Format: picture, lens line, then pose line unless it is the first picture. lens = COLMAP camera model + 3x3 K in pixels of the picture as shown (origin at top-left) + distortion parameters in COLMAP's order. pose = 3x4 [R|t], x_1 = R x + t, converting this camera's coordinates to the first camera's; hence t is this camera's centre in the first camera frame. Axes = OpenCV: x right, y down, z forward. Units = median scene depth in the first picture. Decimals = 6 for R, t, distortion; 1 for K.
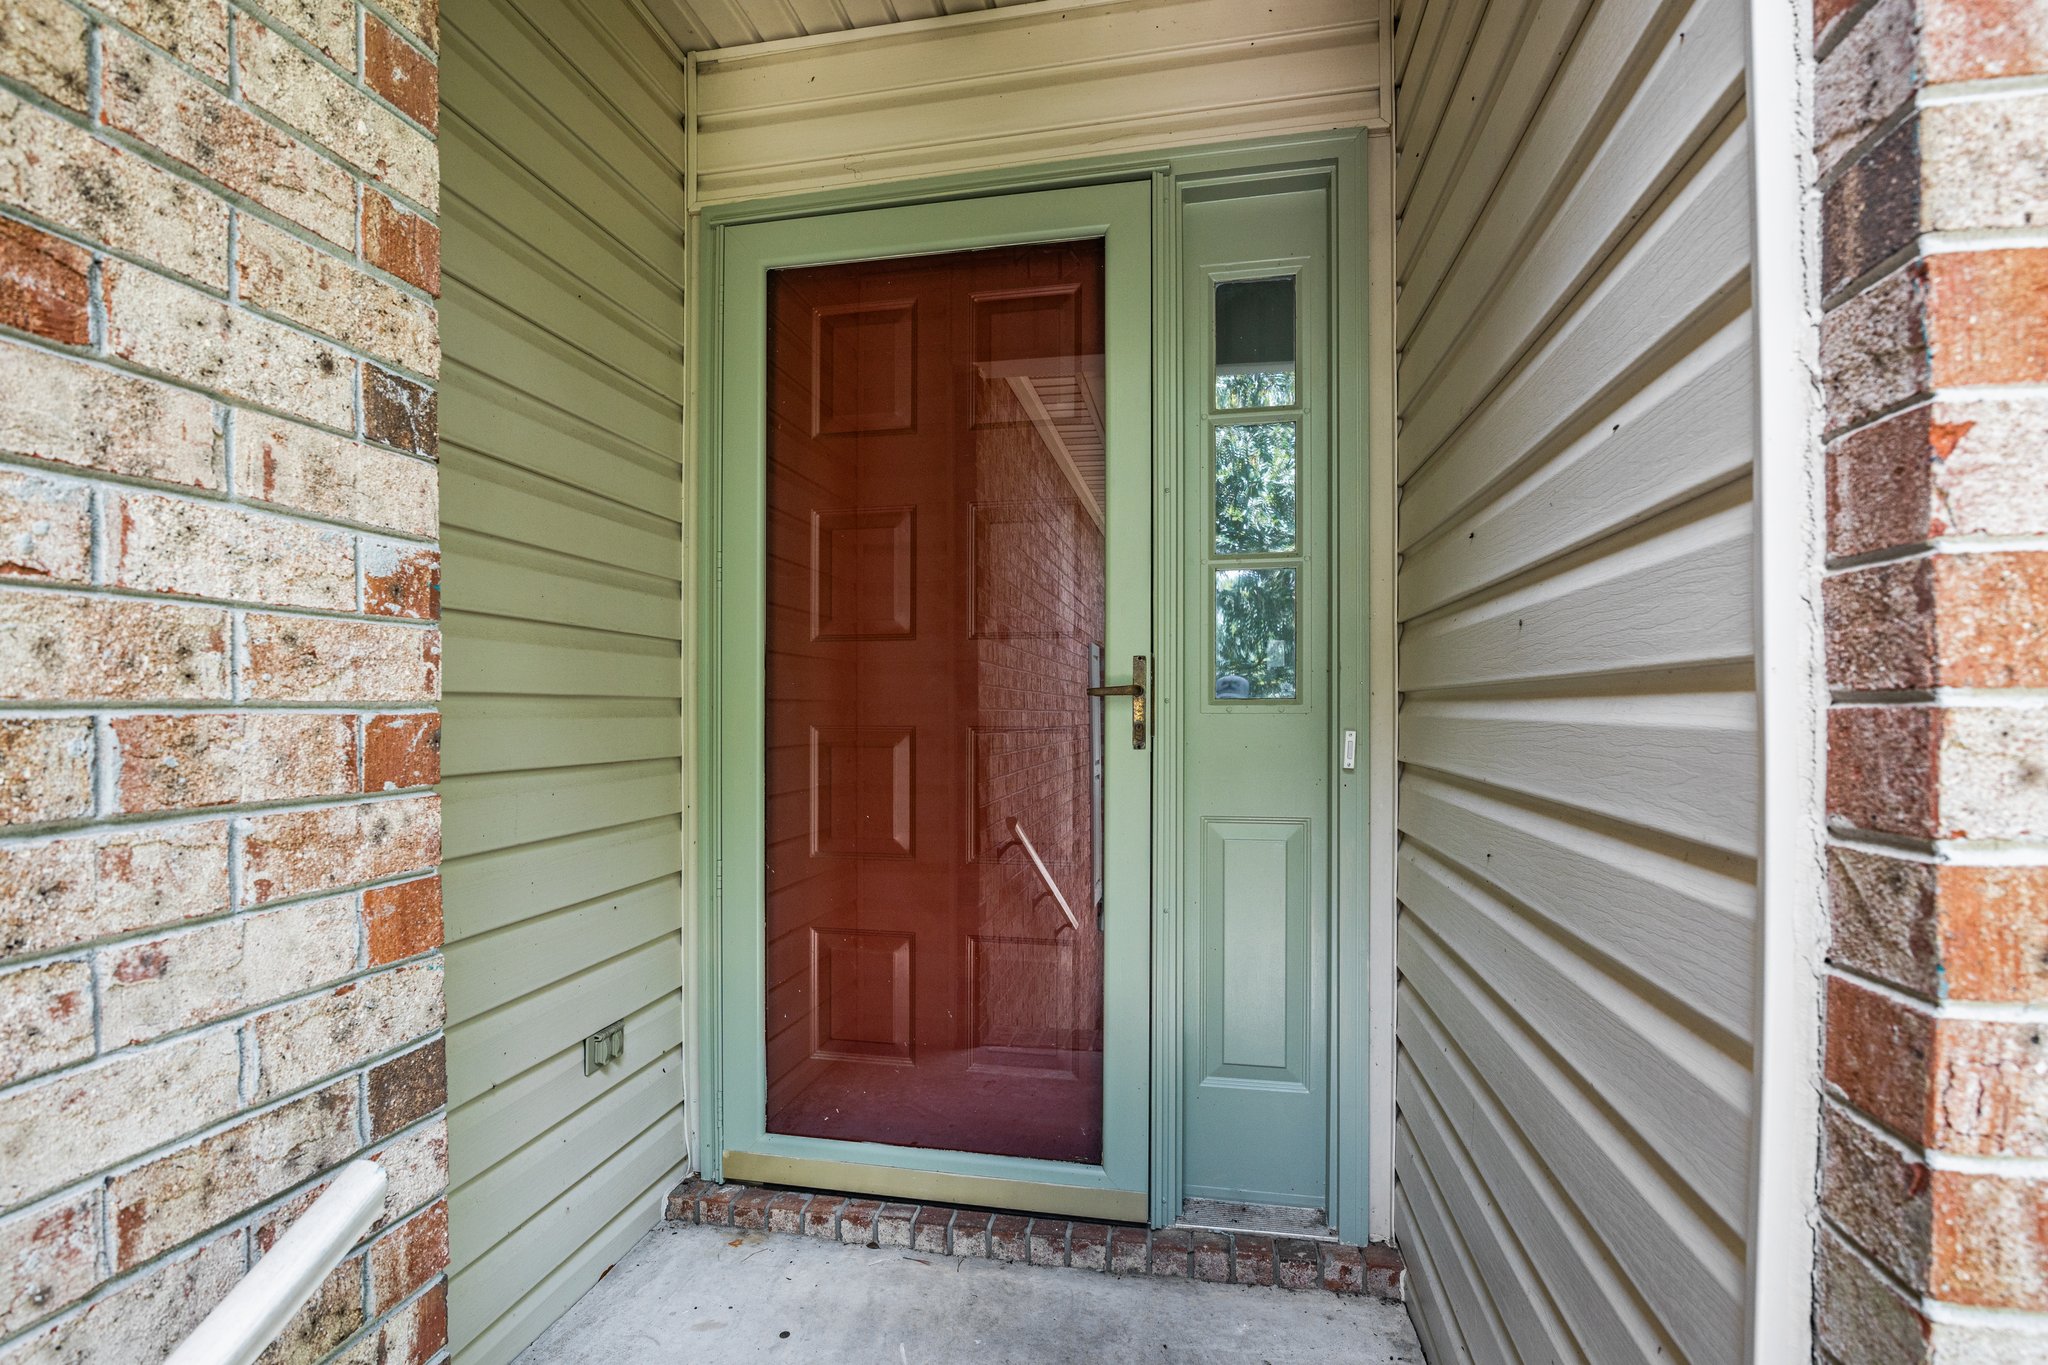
lens RADIAL K [[952.9, 0, 1022.3], [0, 952.9, 678.7], [0, 0, 1]] dist [-0.000853, -0.000015]
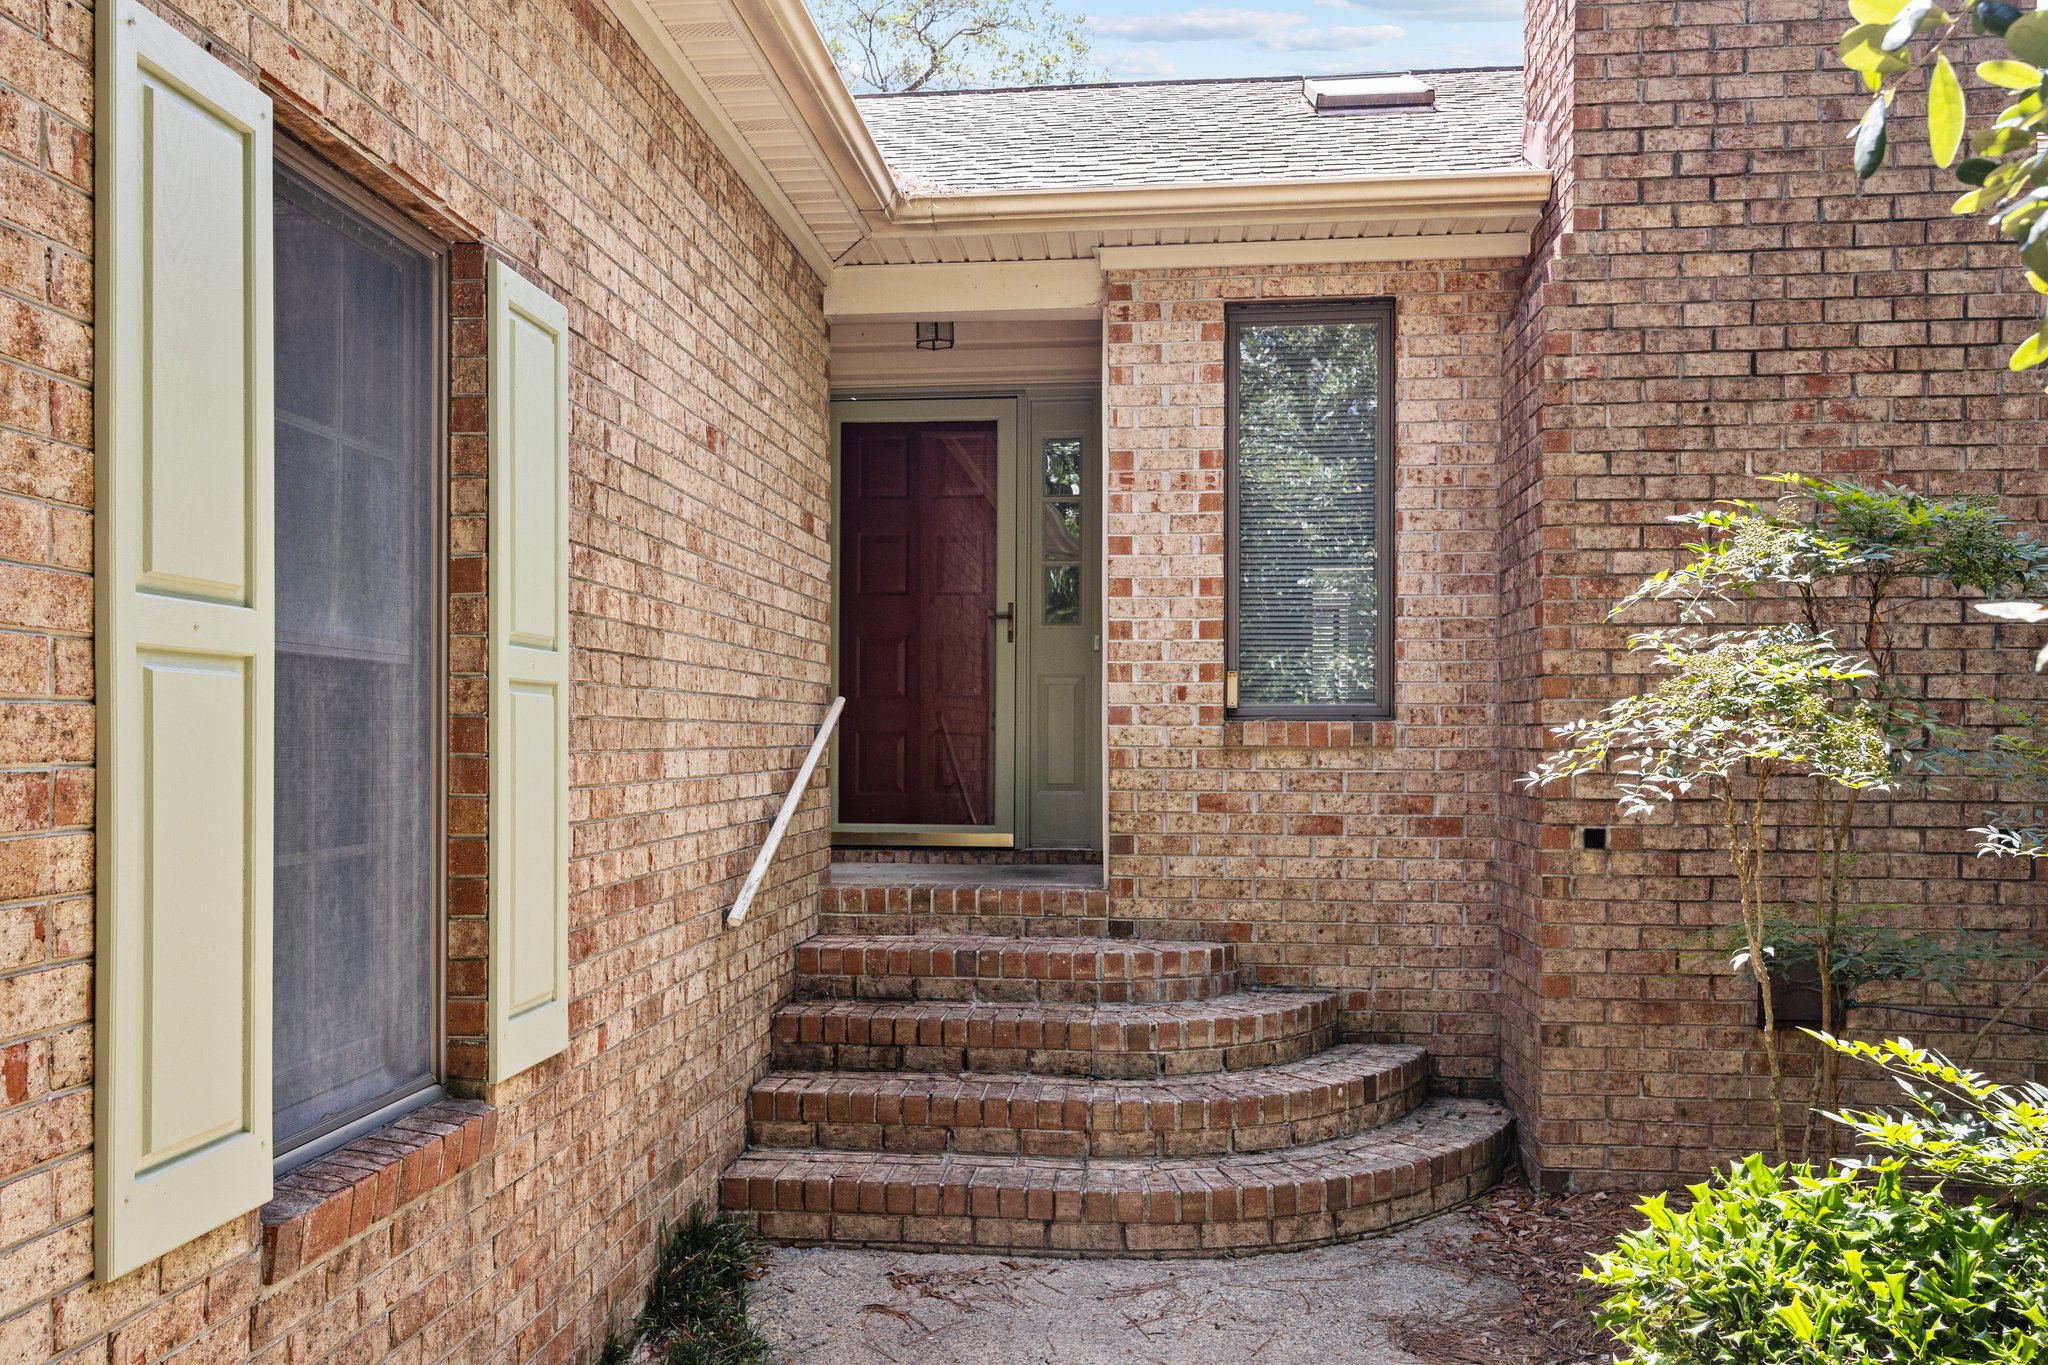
lens RADIAL K [[1645.8, 0, 1021.9], [0, 1645.8, 691.2], [0, 0, 1]] dist [0.000862, 0.000030]
pose [[0.994522, 0.006044, 0.104357, -0.265418], [-0.003575, 0.999710, -0.023834, 0.284835], [-0.104471, 0.023331, 0.994254, -2.968579]]
